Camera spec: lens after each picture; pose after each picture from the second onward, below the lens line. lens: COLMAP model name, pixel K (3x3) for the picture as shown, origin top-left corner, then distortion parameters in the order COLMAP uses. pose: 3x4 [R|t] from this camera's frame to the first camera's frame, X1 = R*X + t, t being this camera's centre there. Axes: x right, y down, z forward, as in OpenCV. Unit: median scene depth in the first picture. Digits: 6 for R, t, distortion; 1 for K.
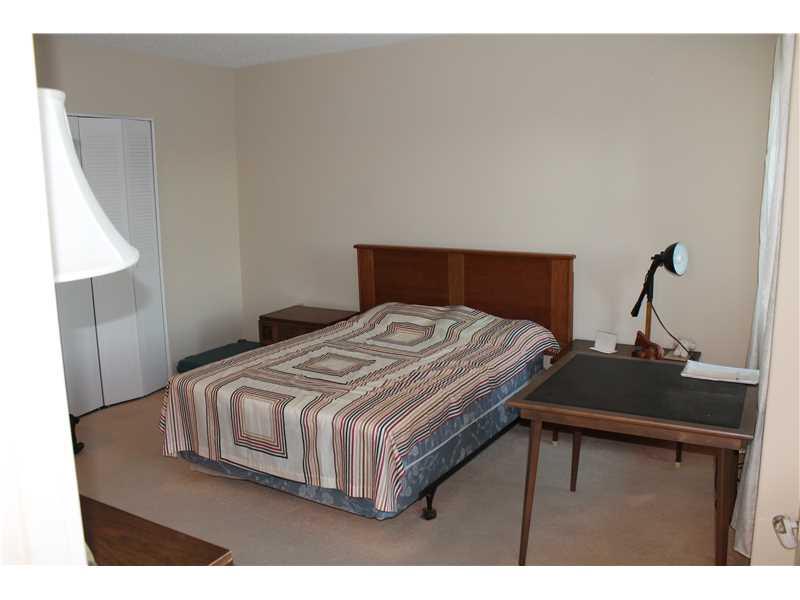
lens RADIAL K [[679.9, 0, 397.7], [0, 679.9, 302.5], [0, 0, 1]] dist [0.002249, 0.005973]
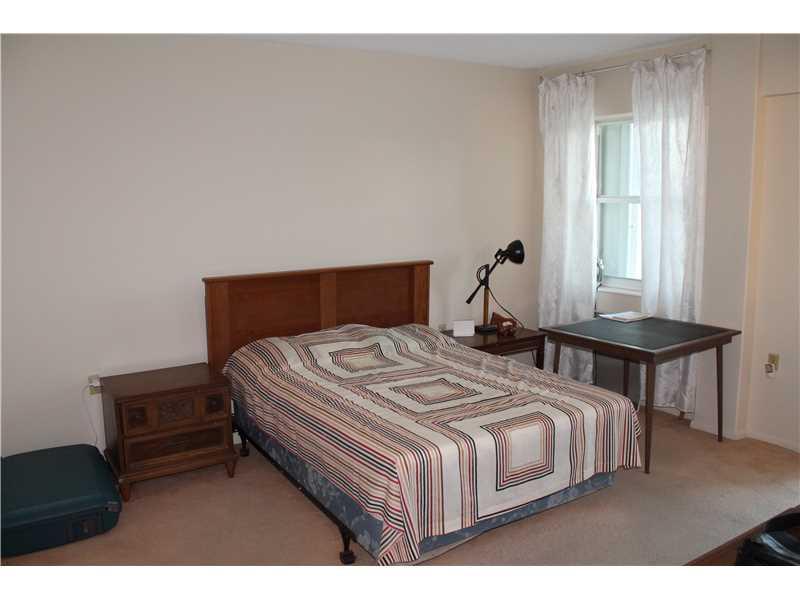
lens RADIAL K [[679.9, 0, 397.8], [0, 679.9, 298.1], [0, 0, 1]] dist [0.002249, 0.005973]
pose [[0.403611, -0.131872, 0.905377, -1.008151], [0.168159, 0.983393, 0.068271, -0.115179], [-0.899344, 0.124693, 0.419084, 0.678665]]
